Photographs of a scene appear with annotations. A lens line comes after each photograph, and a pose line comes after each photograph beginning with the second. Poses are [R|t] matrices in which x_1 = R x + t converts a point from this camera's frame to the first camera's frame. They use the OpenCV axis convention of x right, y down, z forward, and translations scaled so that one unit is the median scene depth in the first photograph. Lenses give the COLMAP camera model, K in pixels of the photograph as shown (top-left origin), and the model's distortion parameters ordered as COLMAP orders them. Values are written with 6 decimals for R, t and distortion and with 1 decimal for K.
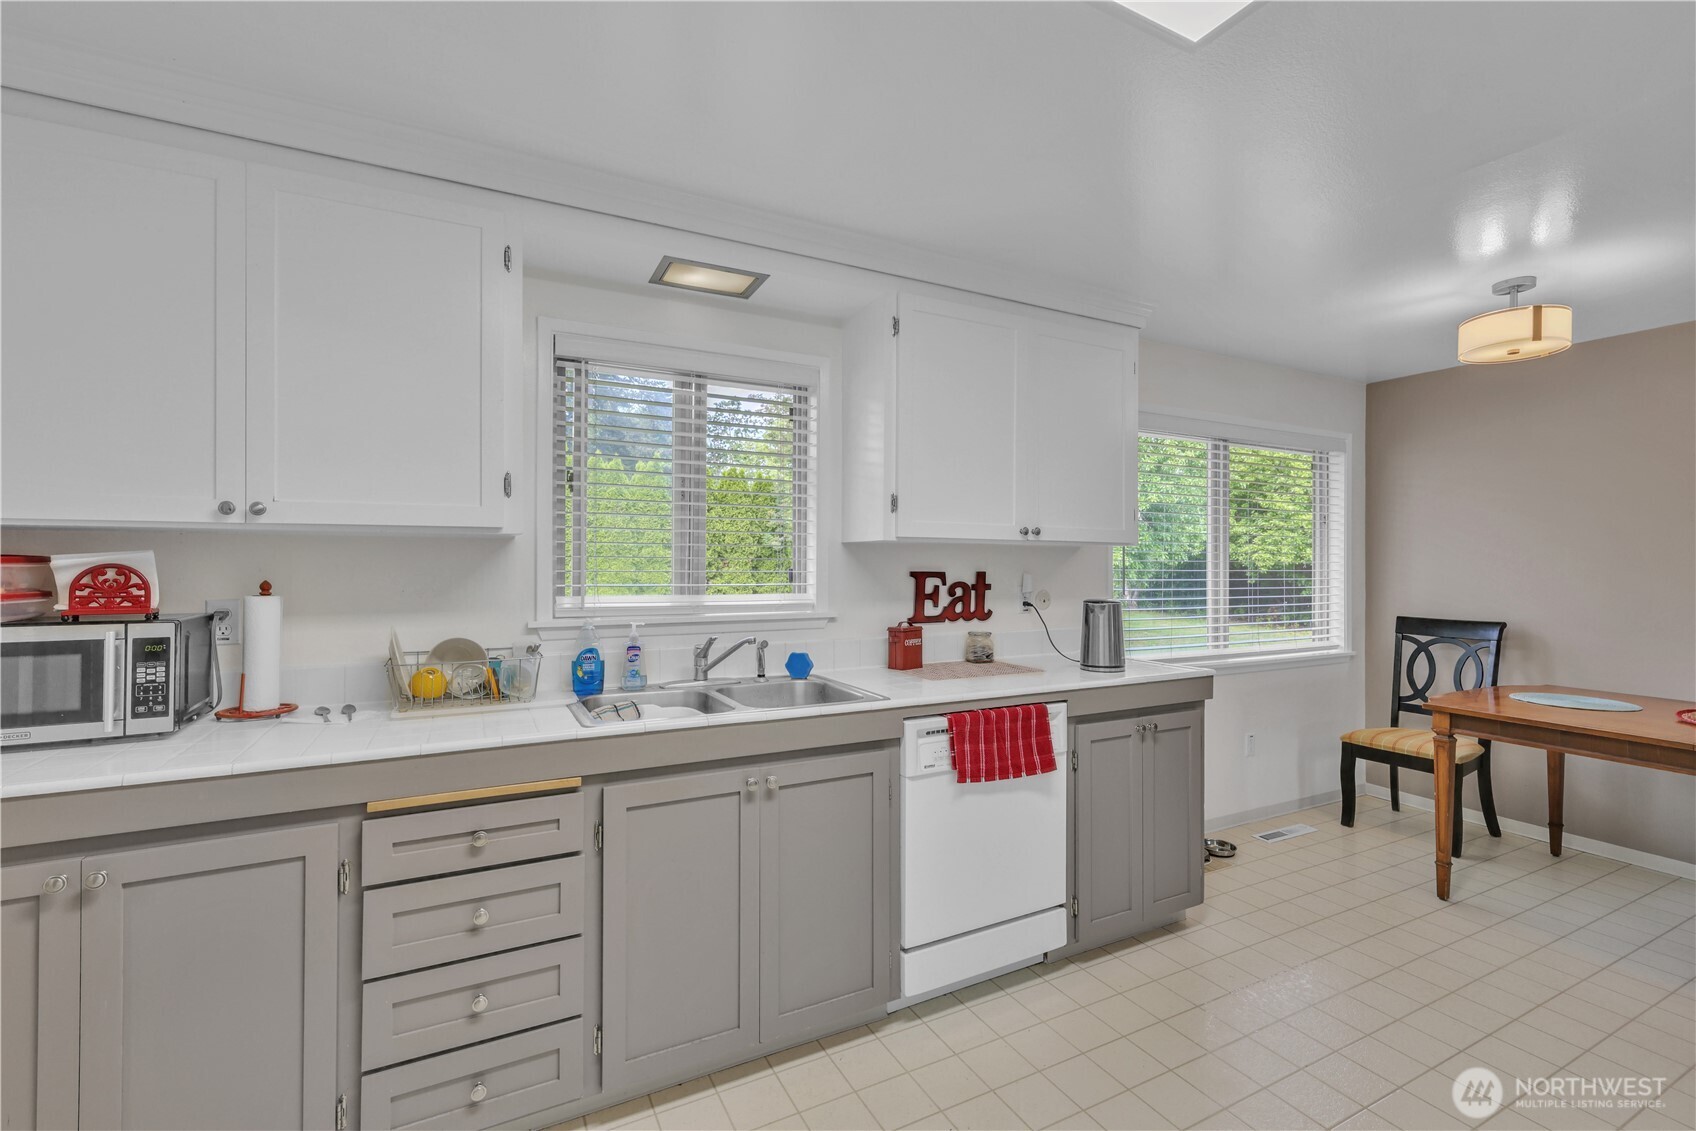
lens RADIAL K [[744.1, 0, 855.1], [0, 744.1, 558.1], [0, 0, 1]] dist [0.002027, 0.000034]
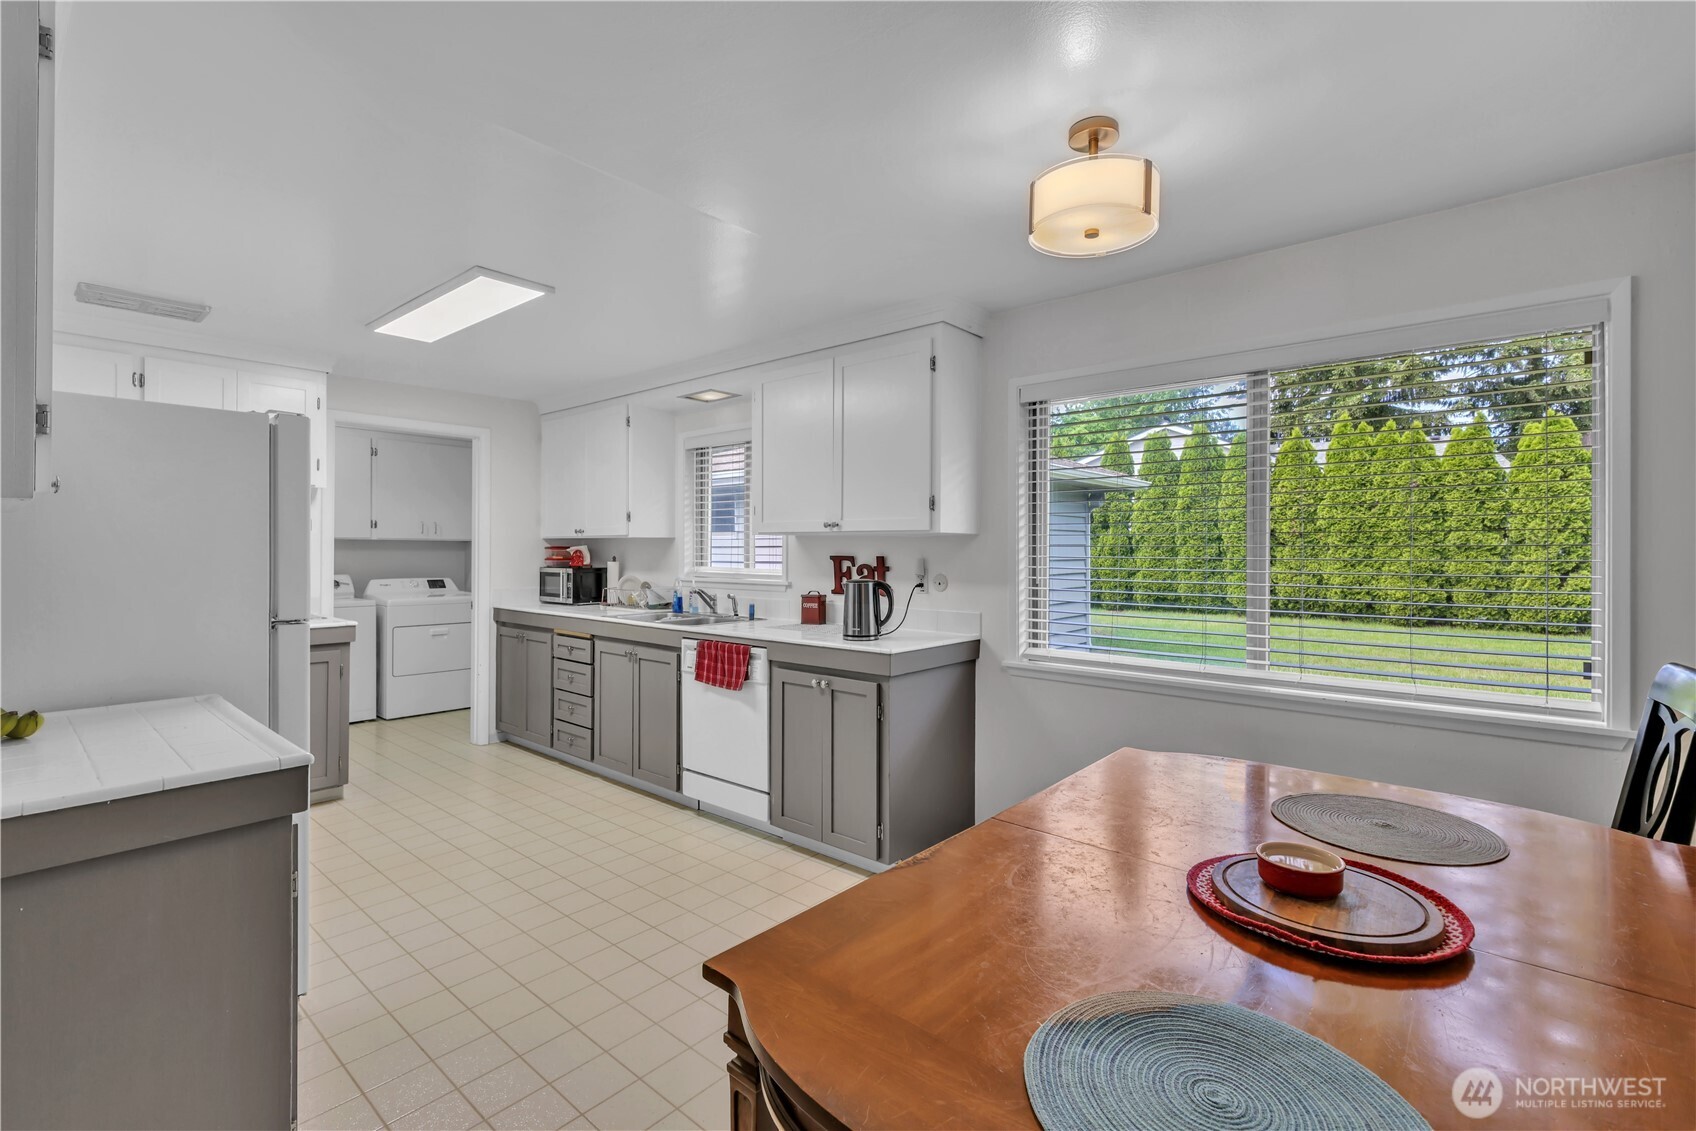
lens RADIAL K [[763.1, 0, 852.0], [0, 763.1, 551.2], [0, 0, 1]] dist [0.001533, 0.000118]
pose [[0.367669, 0.000921, -0.929956, 1.412302], [0.005796, 0.999978, 0.003282, 0.005732], [0.929939, -0.006597, 0.367656, 0.527484]]
